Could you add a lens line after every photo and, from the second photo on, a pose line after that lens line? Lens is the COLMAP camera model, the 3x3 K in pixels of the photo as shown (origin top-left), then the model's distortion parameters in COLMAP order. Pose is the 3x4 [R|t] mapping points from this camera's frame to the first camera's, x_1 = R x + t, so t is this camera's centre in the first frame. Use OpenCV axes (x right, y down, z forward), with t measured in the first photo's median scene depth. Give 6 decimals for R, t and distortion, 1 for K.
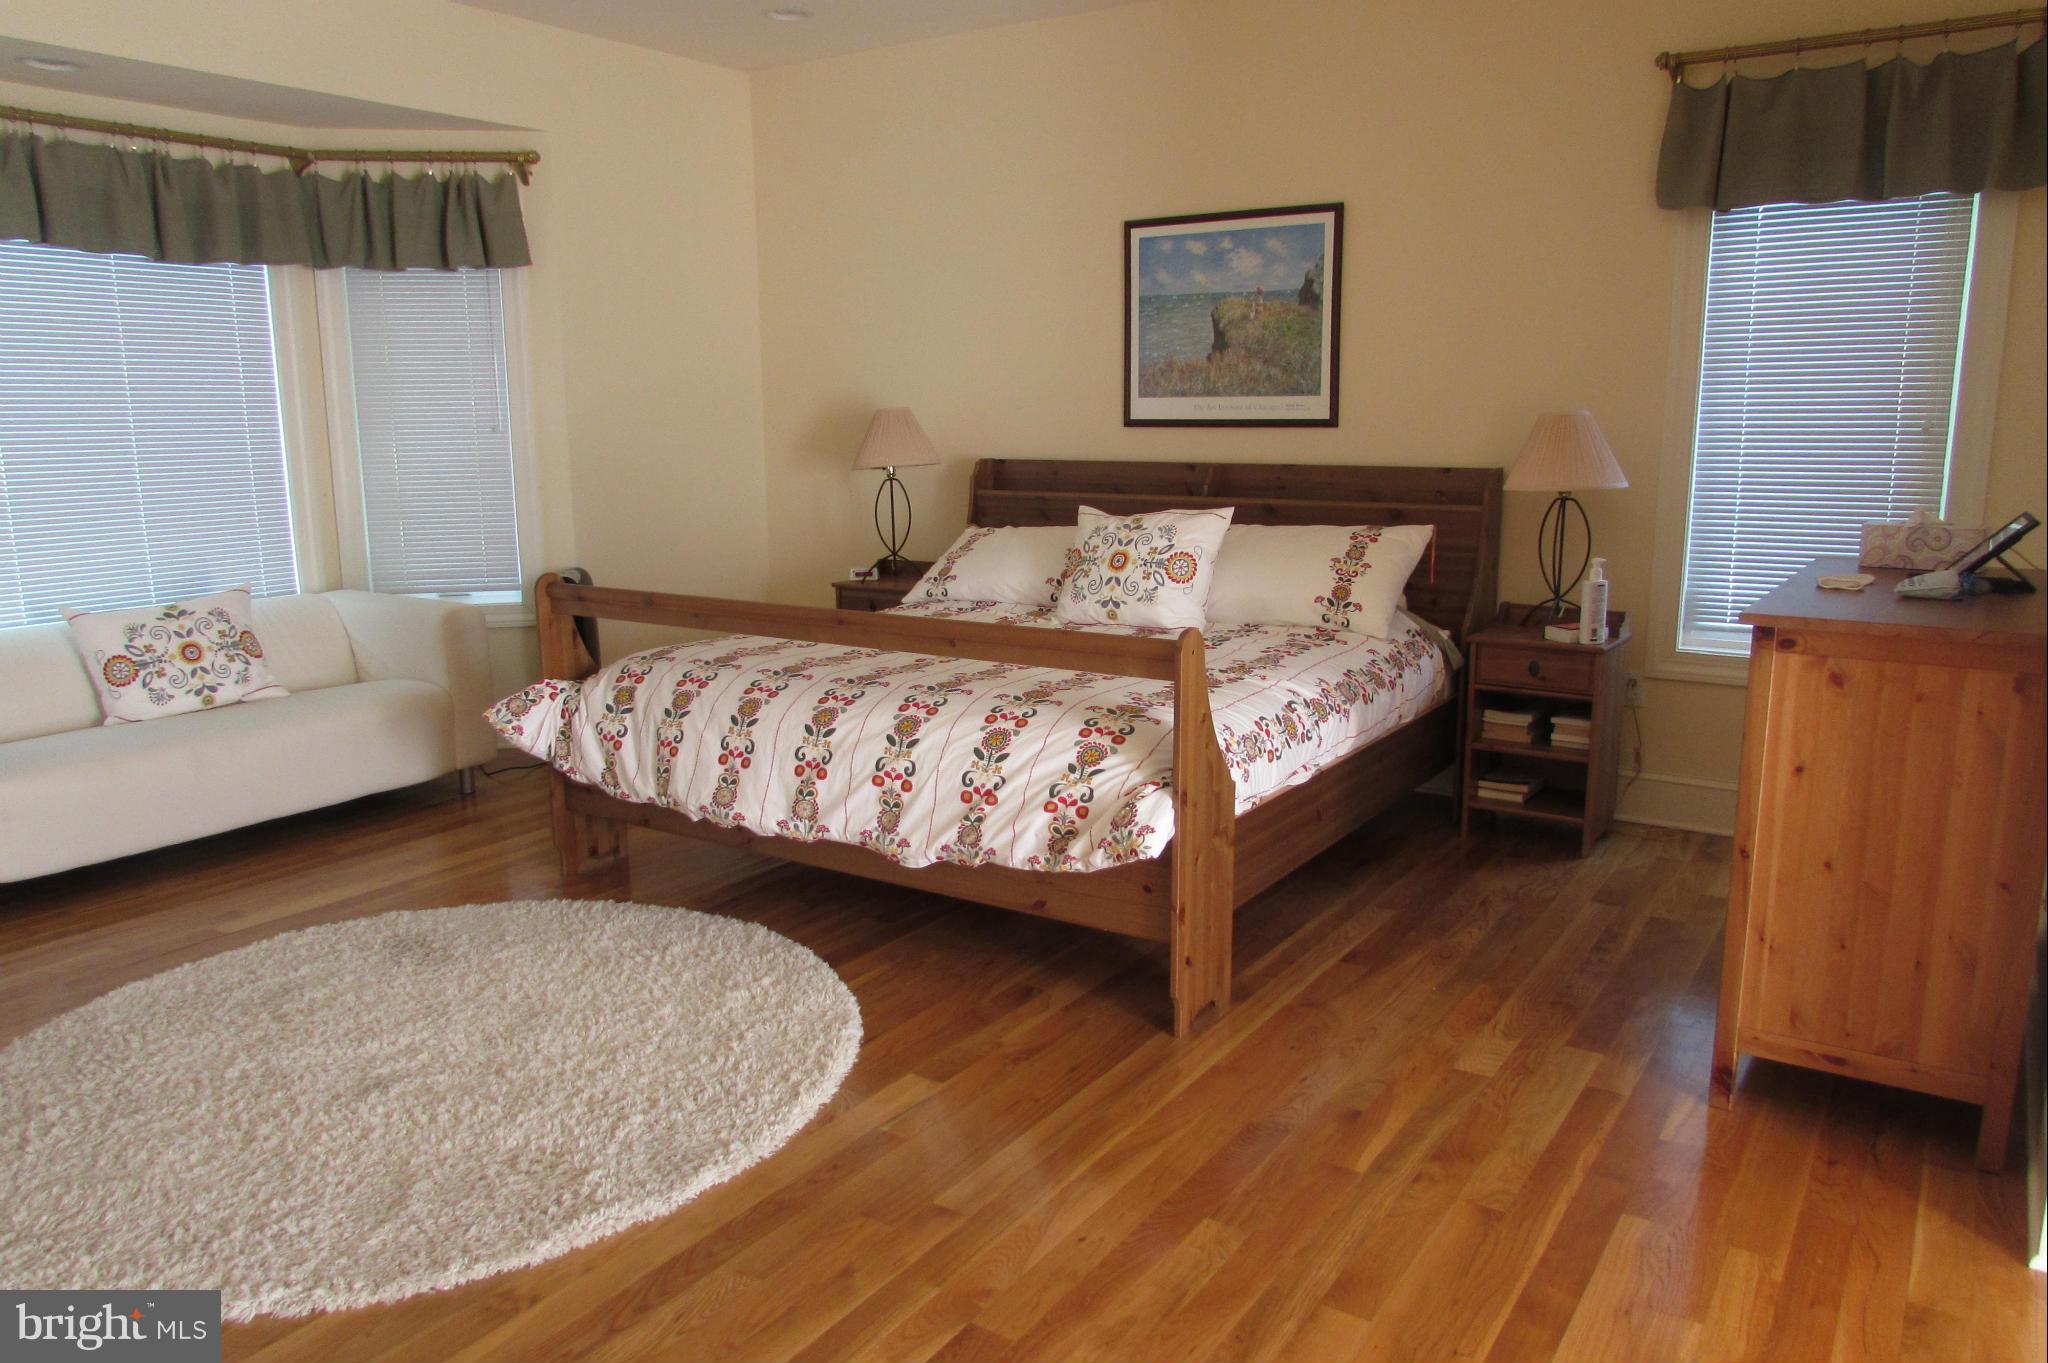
lens RADIAL K [[1451.7, 0, 1022.4], [0, 1451.7, 678.2], [0, 0, 1]] dist [-0.027933, 0.015621]
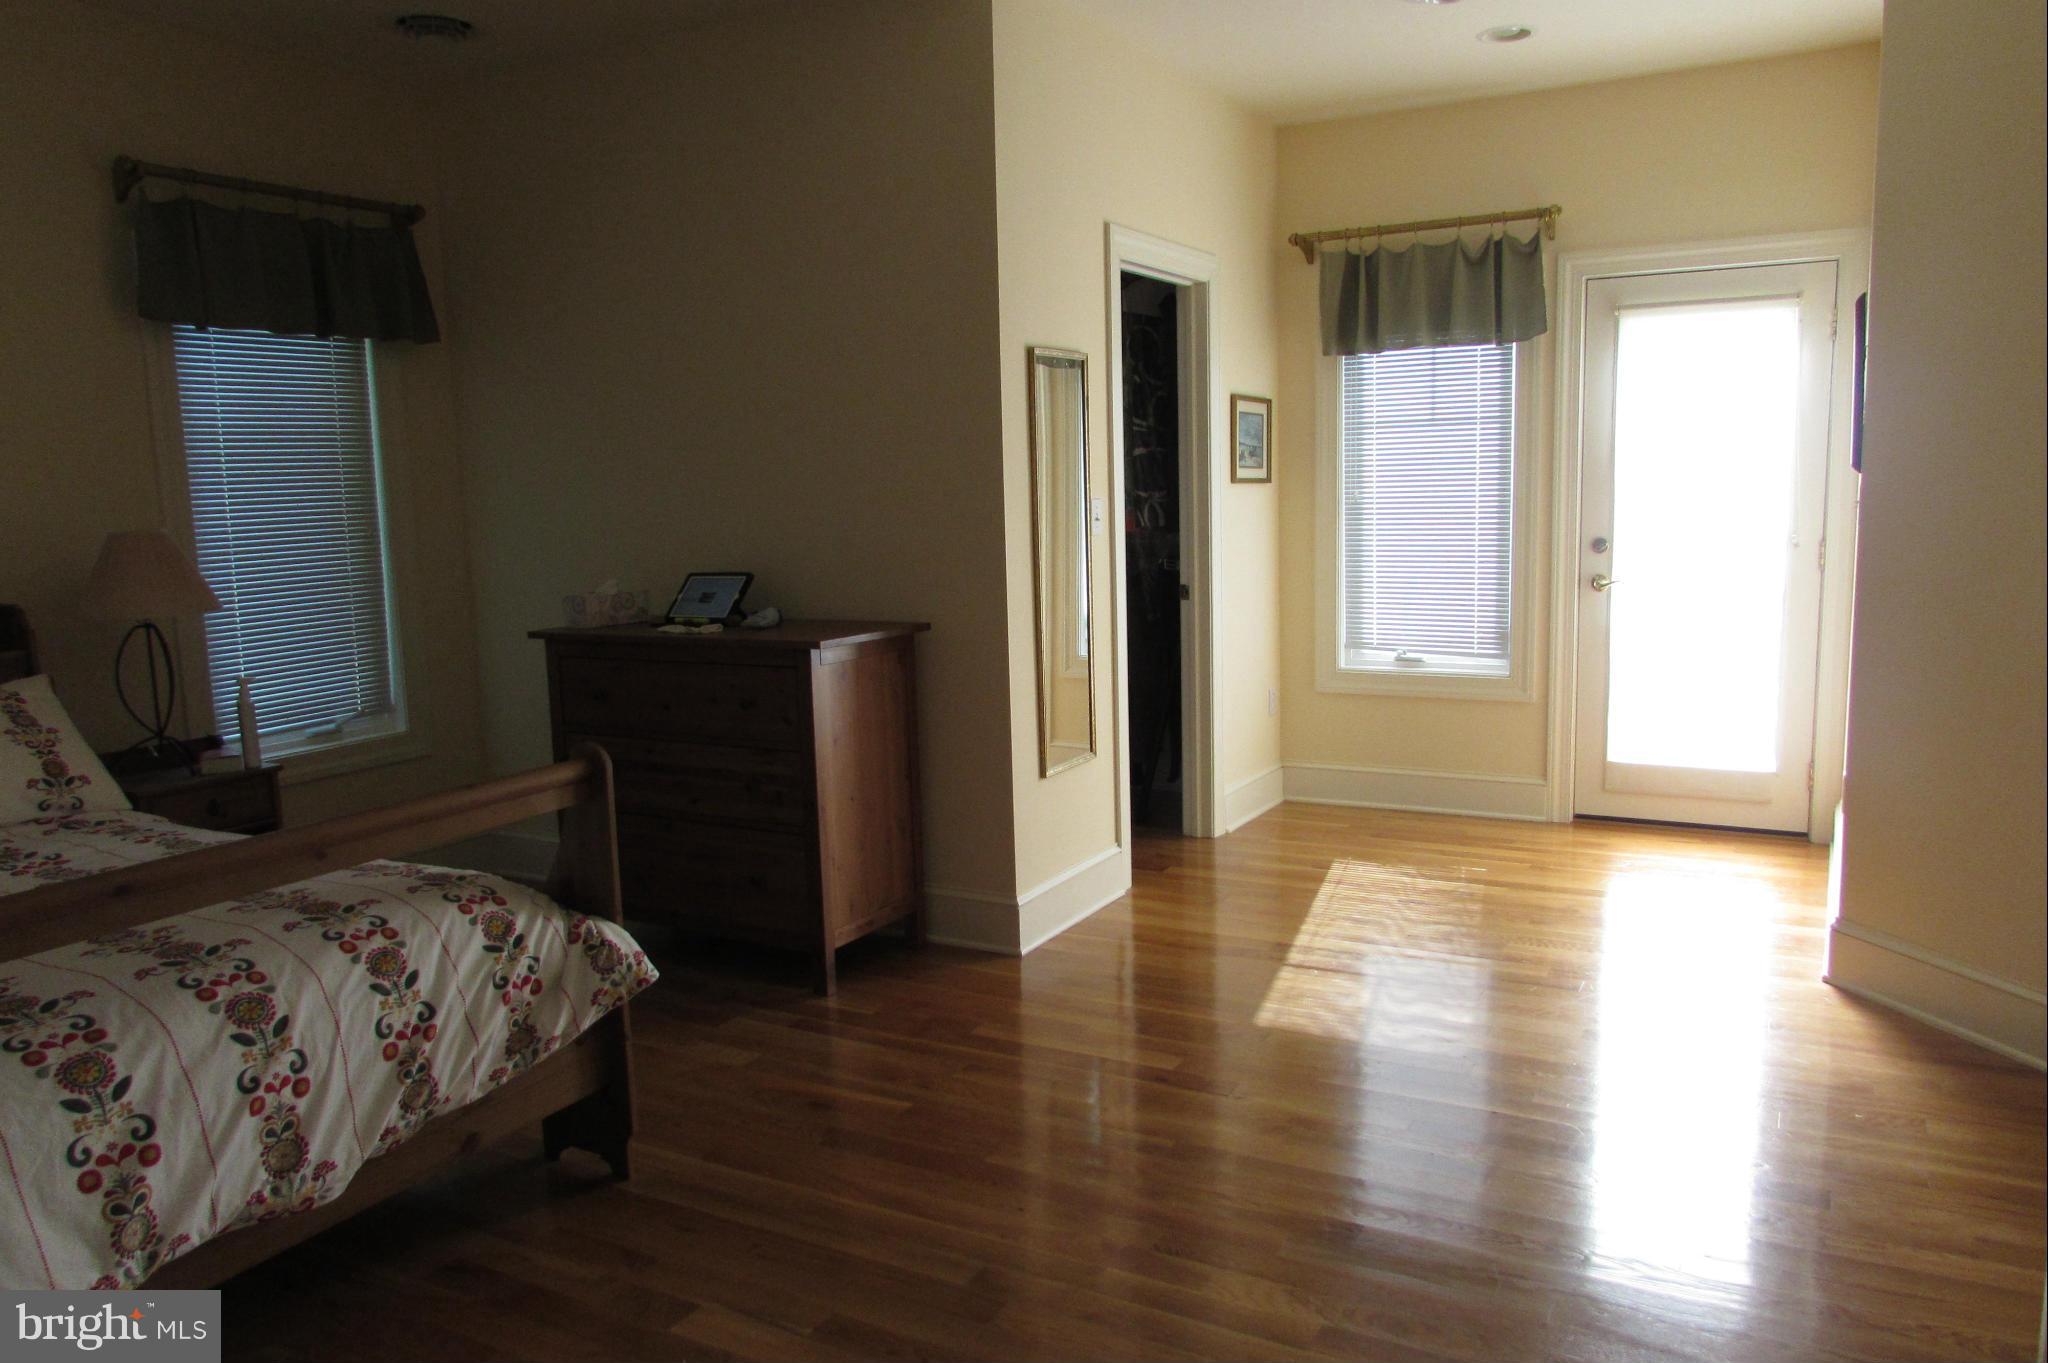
lens RADIAL K [[1451.7, 0, 1023.5], [0, 1451.7, 683.8], [0, 0, 1]] dist [-0.027933, 0.015621]
pose [[-0.061591, -0.130717, 0.989505, -0.721730], [0.224224, 0.964234, 0.141335, -0.121477], [-0.972589, 0.230576, -0.030078, 0.654418]]
